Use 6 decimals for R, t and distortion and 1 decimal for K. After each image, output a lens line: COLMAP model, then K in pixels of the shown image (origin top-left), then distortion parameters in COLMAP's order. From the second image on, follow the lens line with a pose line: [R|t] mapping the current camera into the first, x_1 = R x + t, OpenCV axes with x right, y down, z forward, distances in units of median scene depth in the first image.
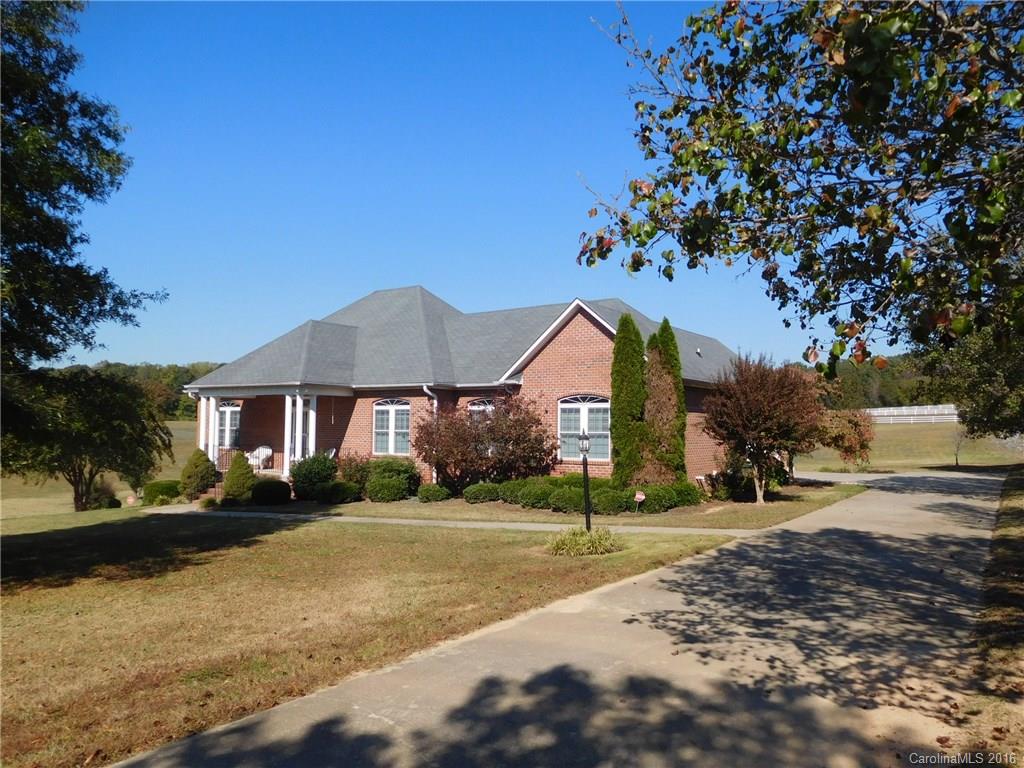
lens RADIAL K [[749.1, 0, 512.0], [0, 749.1, 384.0], [0, 0, 1]] dist [0.001580, 0.003288]
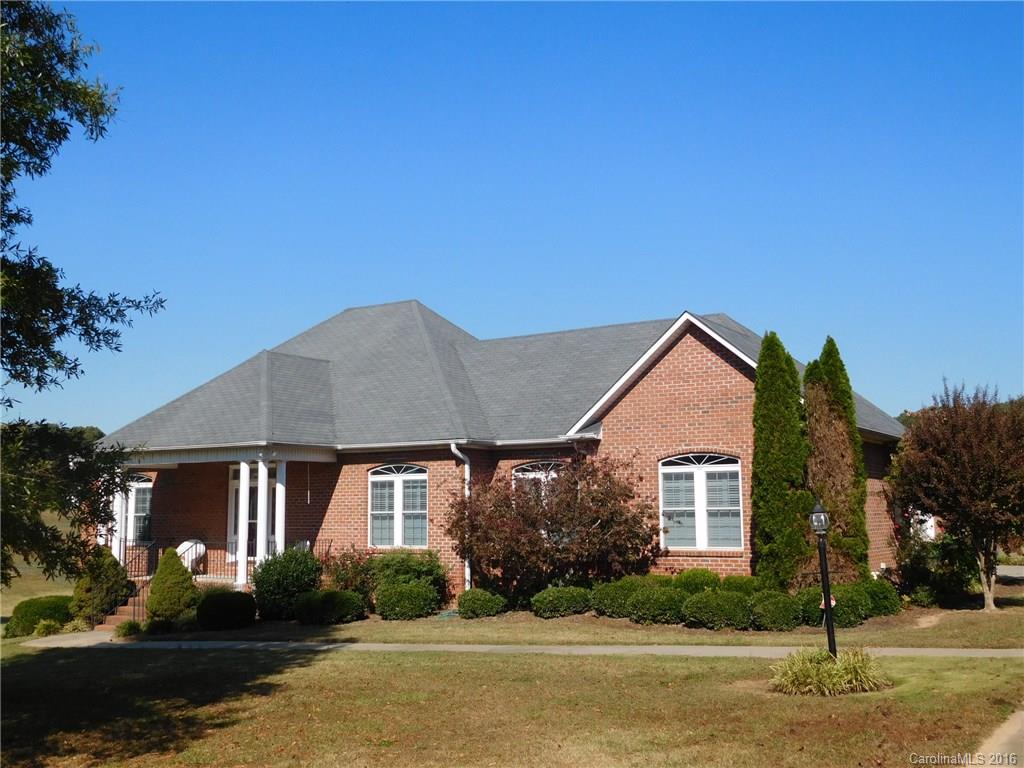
lens RADIAL K [[1064.3, 0, 512.0], [0, 1064.3, 384.0], [0, 0, 1]] dist [0.054916, -0.009449]
pose [[0.998756, -0.012949, 0.048150, -0.109473], [0.015779, 0.998141, -0.058866, 0.005913], [-0.047298, 0.059552, 0.997104, 0.036511]]
